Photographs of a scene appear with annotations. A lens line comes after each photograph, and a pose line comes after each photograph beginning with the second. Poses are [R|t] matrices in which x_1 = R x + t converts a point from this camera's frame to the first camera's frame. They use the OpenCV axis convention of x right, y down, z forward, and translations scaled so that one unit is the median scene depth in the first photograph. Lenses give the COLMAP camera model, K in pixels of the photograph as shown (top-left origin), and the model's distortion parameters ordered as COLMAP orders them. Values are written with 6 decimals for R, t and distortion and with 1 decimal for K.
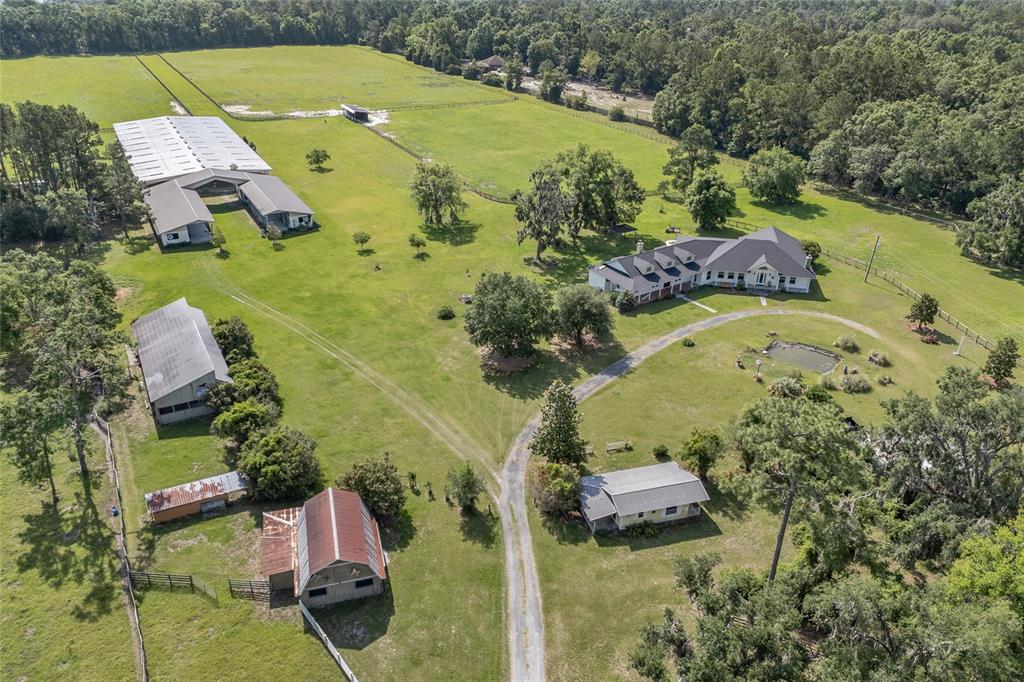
lens RADIAL K [[830.2, 0, 512.0], [0, 830.2, 341.0], [0, 0, 1]] dist [0.095429, -0.109526]
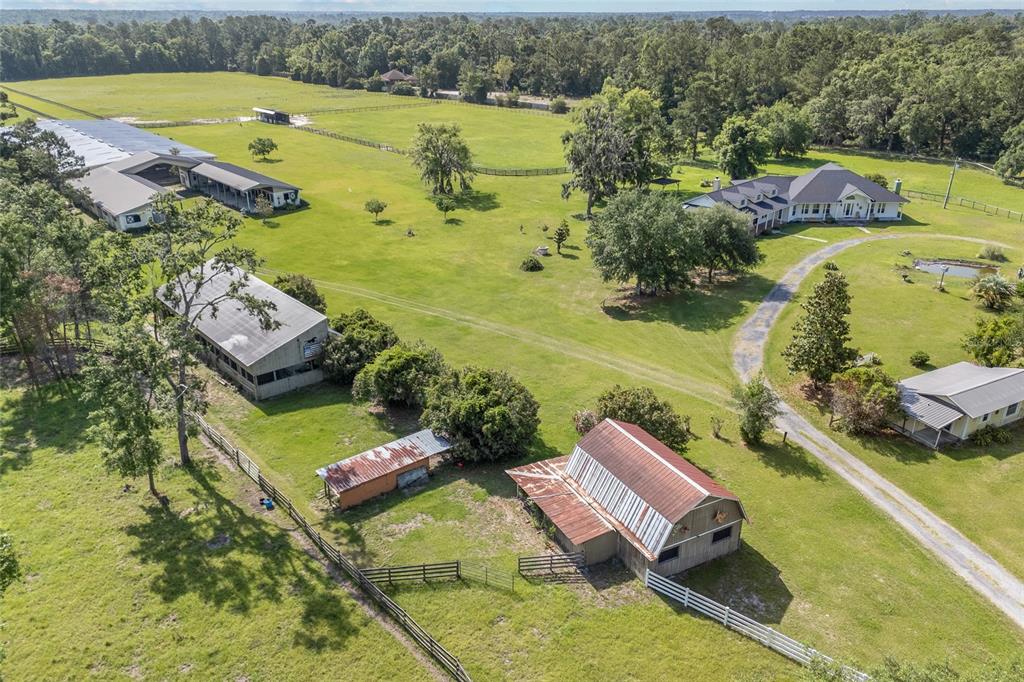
lens RADIAL K [[830.2, 0, 512.0], [0, 830.2, 341.0], [0, 0, 1]] dist [0.095429, -0.109526]
pose [[0.975872, -0.091572, 0.198212, -0.249007], [0.106271, 0.992222, -0.064817, 0.085856], [-0.190735, 0.084317, 0.978014, 0.191400]]
